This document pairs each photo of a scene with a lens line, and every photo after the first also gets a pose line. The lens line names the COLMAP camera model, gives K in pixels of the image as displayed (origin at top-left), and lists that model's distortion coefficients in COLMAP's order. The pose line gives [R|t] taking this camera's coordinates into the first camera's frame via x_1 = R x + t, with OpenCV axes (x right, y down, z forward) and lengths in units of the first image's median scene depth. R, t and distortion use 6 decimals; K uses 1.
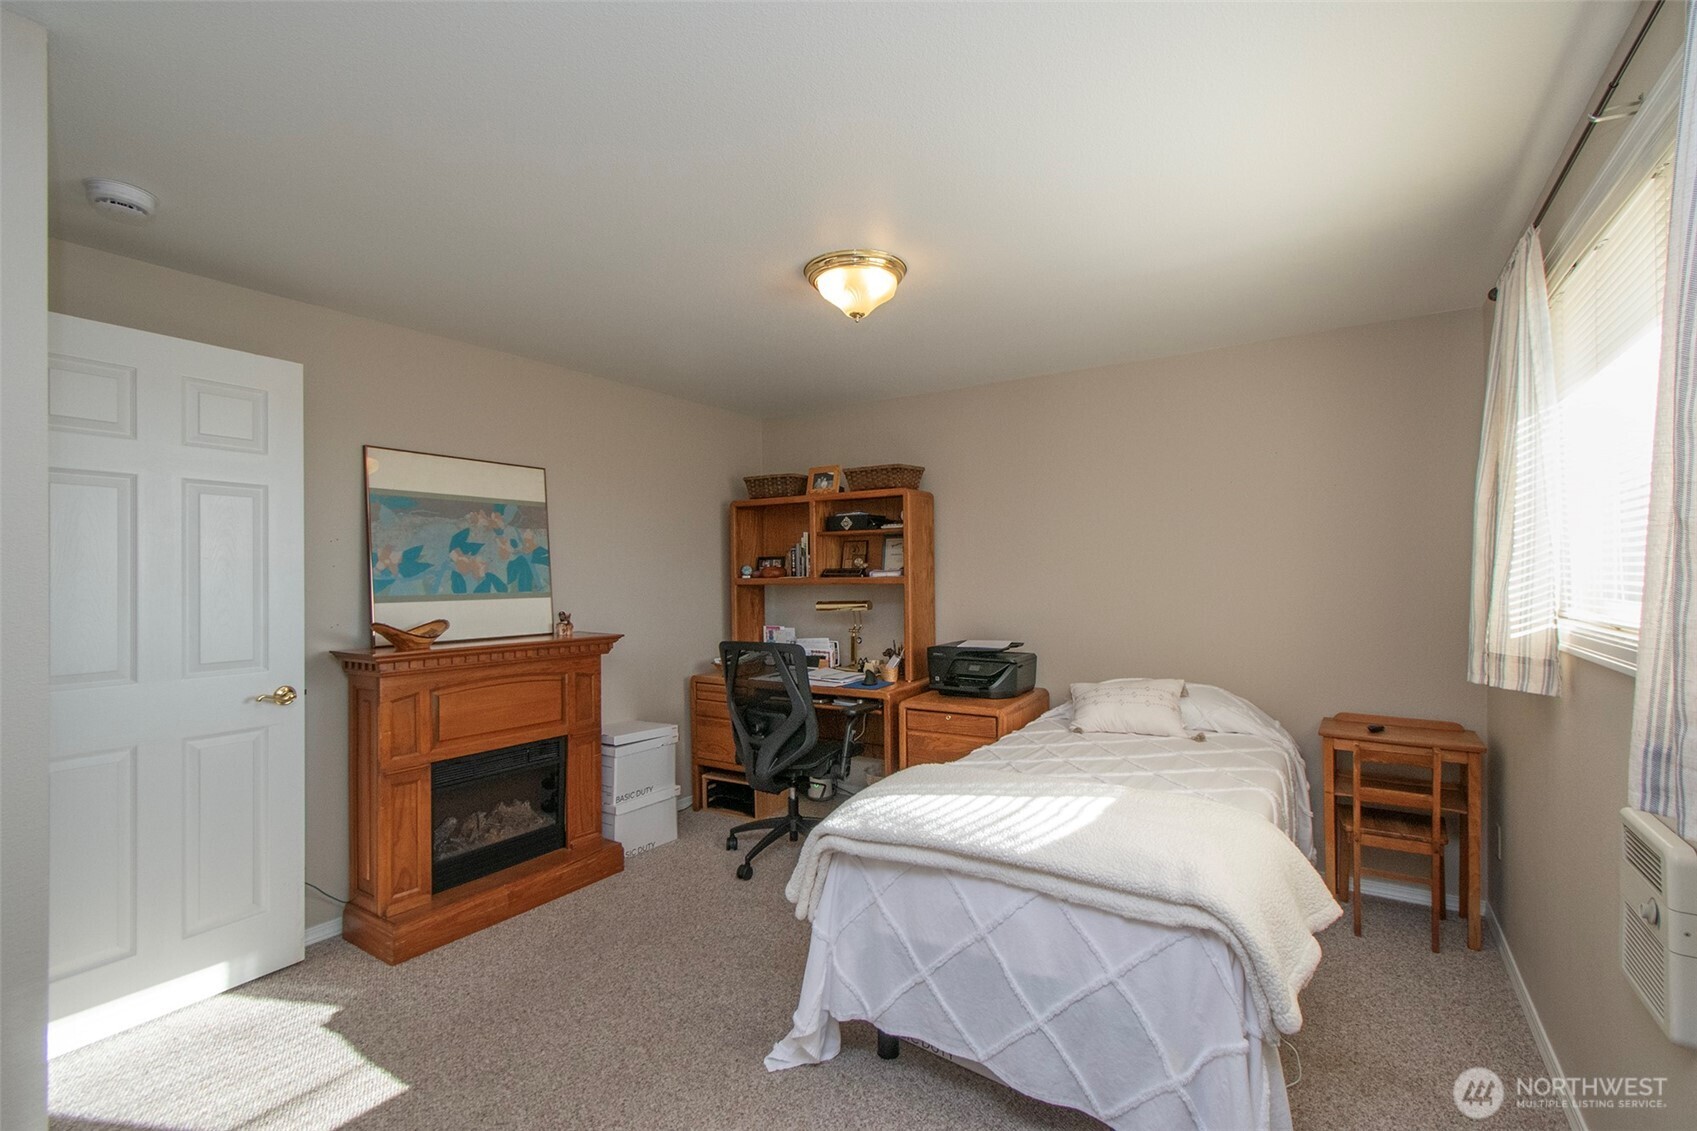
lens RADIAL K [[756.0, 0, 845.2], [0, 756.0, 569.3], [0, 0, 1]] dist [0.001052, -0.000092]
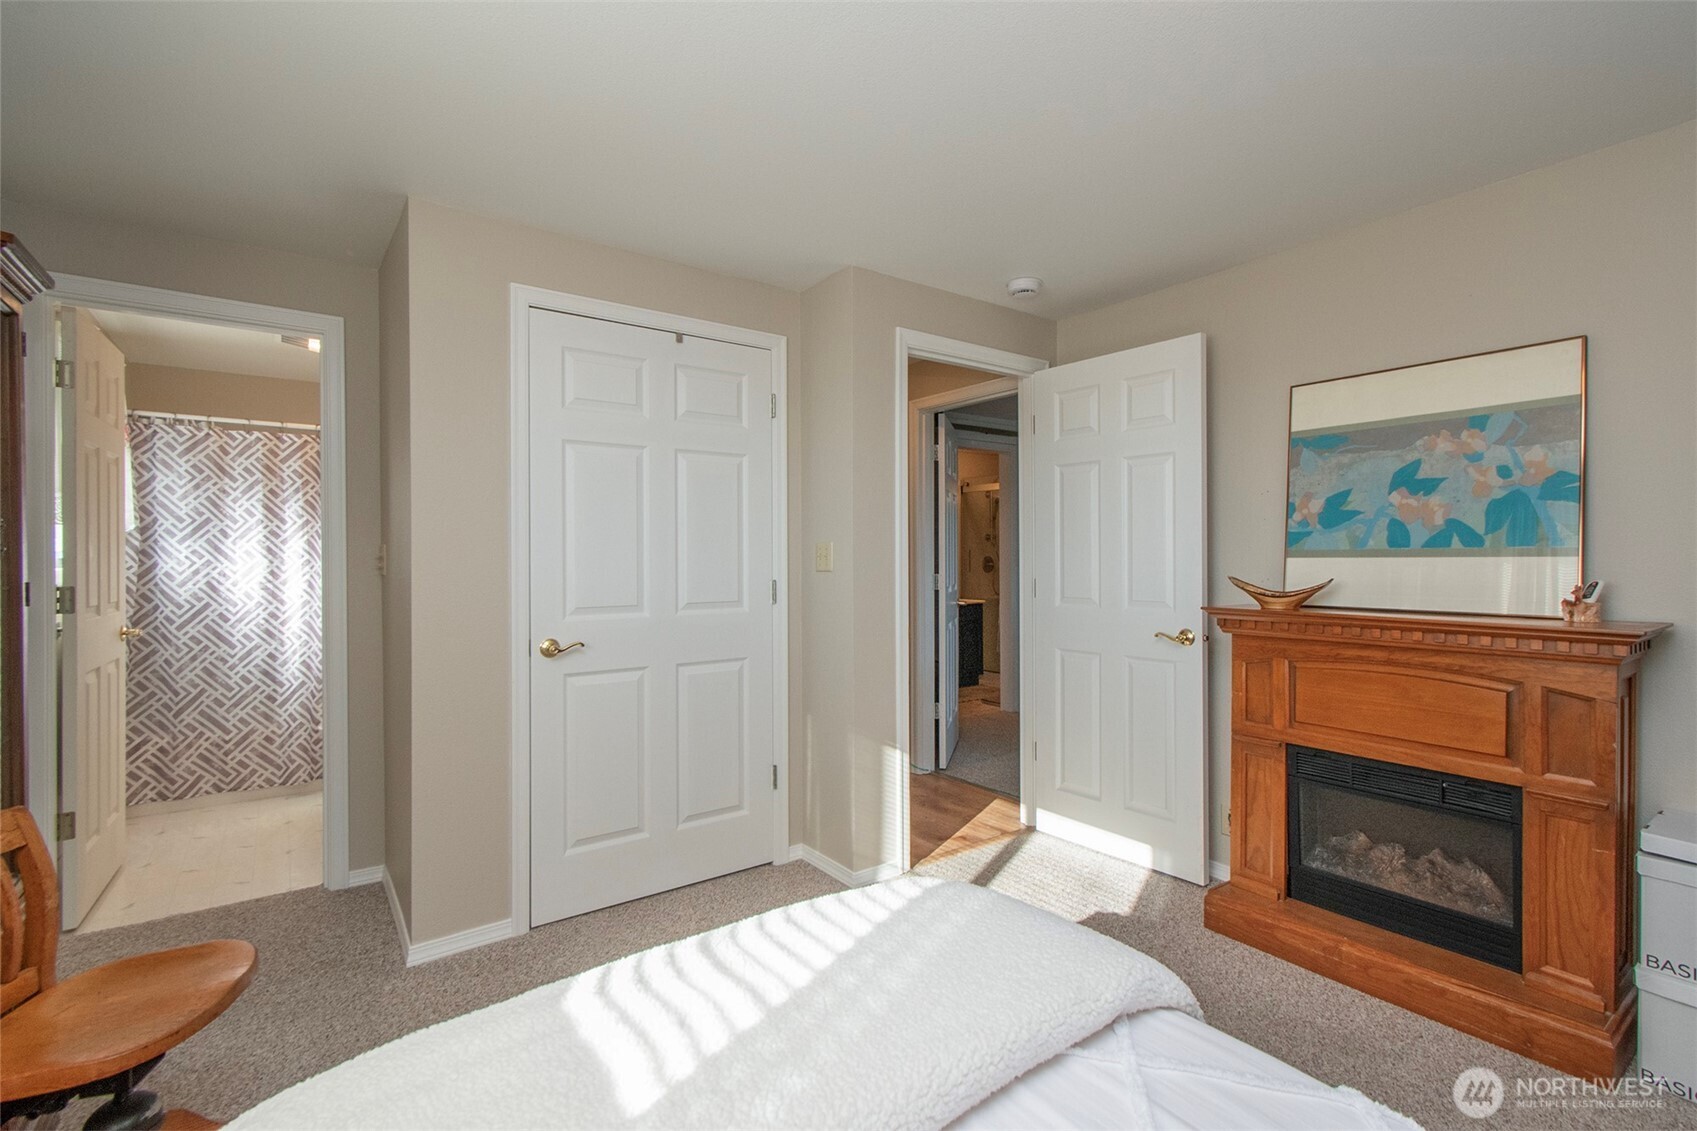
lens RADIAL K [[759.8, 0, 838.9], [0, 759.8, 562.0], [0, 0, 1]] dist [0.002104, 0.006195]
pose [[-0.351026, 0.013599, -0.936267, 0.398768], [0.012620, 0.999872, 0.009792, 0.031672], [0.936281, -0.008378, -0.351153, 0.751979]]
